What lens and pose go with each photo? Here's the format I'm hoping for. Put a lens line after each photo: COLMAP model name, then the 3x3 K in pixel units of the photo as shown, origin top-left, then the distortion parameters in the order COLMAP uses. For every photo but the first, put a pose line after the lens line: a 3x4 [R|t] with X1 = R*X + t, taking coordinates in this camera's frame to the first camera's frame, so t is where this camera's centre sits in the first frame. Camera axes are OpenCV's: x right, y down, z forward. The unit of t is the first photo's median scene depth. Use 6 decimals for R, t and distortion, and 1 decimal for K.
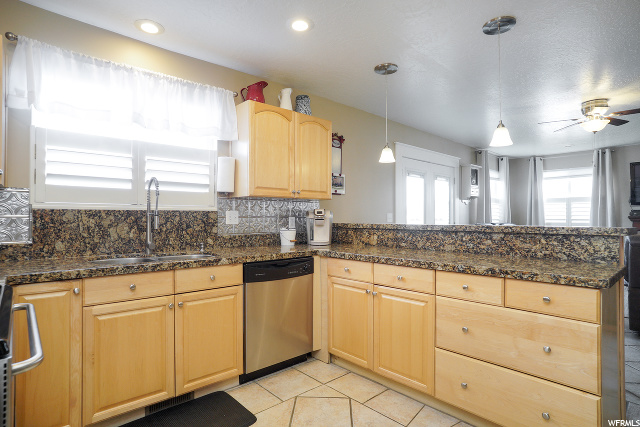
lens RADIAL K [[334.2, 0, 317.3], [0, 334.2, 215.1], [0, 0, 1]] dist [-0.079029, 0.041383]
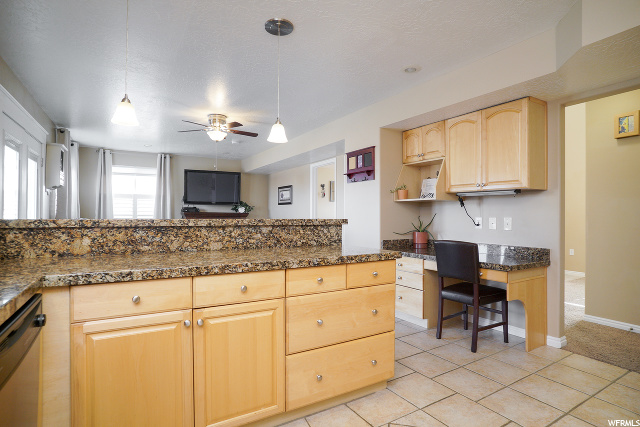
lens RADIAL K [[334.2, 0, 317.3], [0, 334.2, 215.1], [0, 0, 1]] dist [-0.079029, 0.041383]
pose [[0.205498, 0.001810, 0.978656, -0.341736], [-0.012009, 0.999928, 0.000672, 0.014263], [-0.978584, -0.011891, 0.205505, 0.509291]]
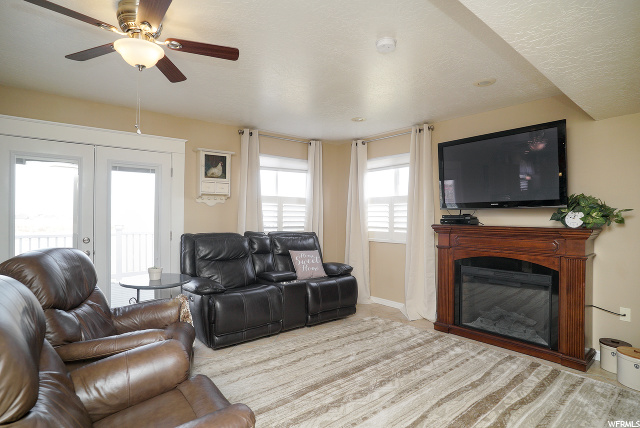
lens RADIAL K [[334.2, 0, 317.3], [0, 334.2, 215.6], [0, 0, 1]] dist [-0.079029, 0.041383]
pose [[0.998703, 0.016064, -0.048306, 1.628324], [-0.016253, 0.999862, -0.003533, -0.018512], [0.048243, 0.004313, 0.998826, 0.685395]]
